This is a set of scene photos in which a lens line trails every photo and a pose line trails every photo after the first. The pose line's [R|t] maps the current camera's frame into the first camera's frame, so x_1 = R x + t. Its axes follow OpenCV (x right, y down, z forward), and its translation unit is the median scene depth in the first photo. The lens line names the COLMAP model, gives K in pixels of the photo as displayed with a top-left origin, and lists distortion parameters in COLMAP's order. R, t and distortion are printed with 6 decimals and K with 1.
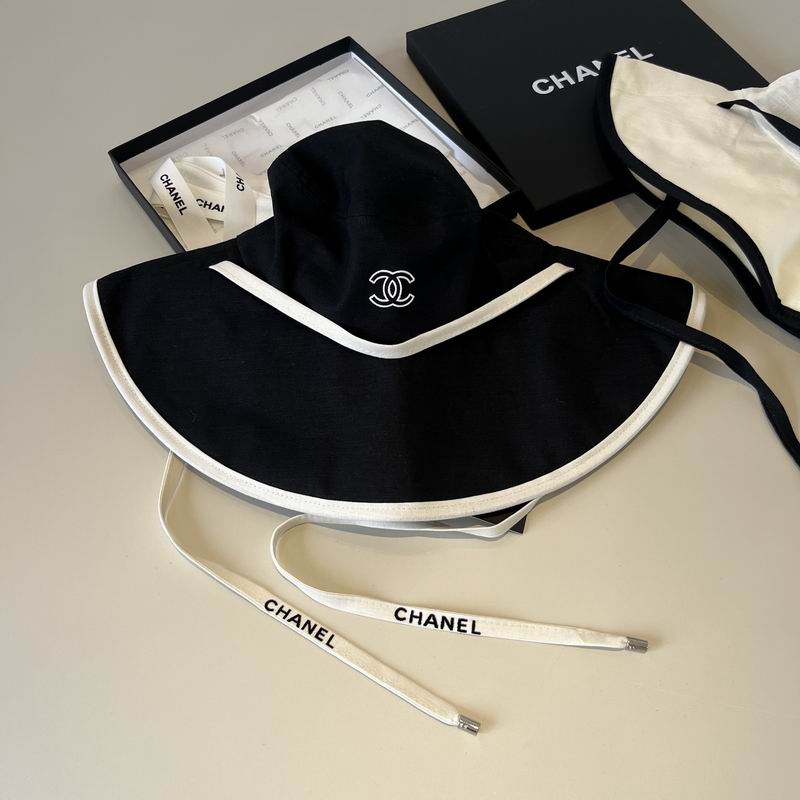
lens RADIAL K [[825.1, 0, 400.0], [0, 825.1, 400.0], [0, 0, 1]] dist [0.015899, -0.021034]
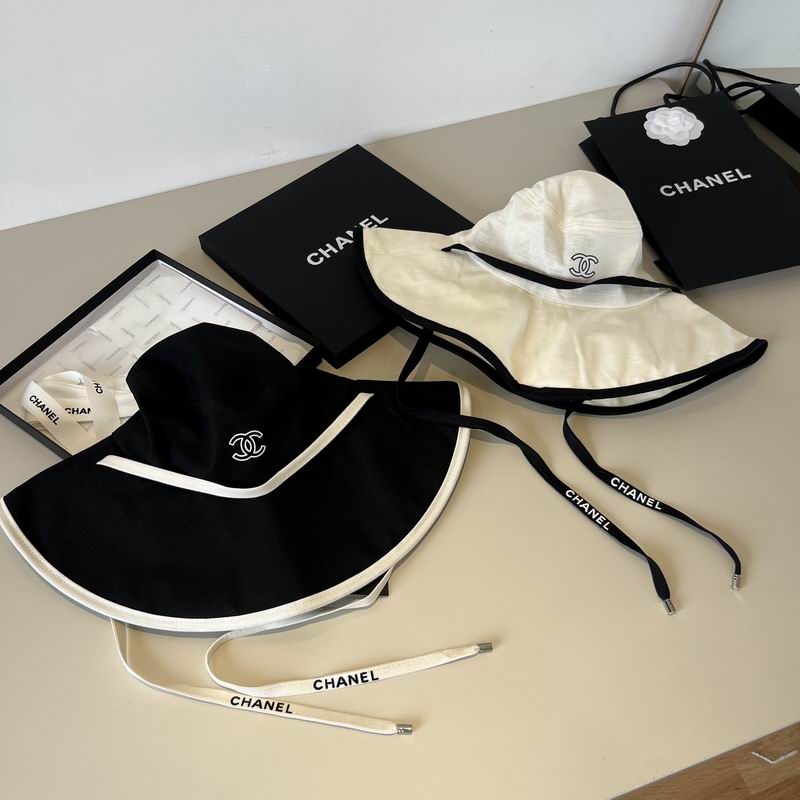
lens RADIAL K [[783.0, 0, 404.7], [0, 783.0, 400.0], [0, 0, 1]] dist [0.159583, -0.442667]
pose [[0.943783, -0.242981, 0.224131, -0.032117], [0.262997, 0.962686, -0.063791, -0.049121], [-0.200268, 0.119150, 0.972469, -0.250251]]
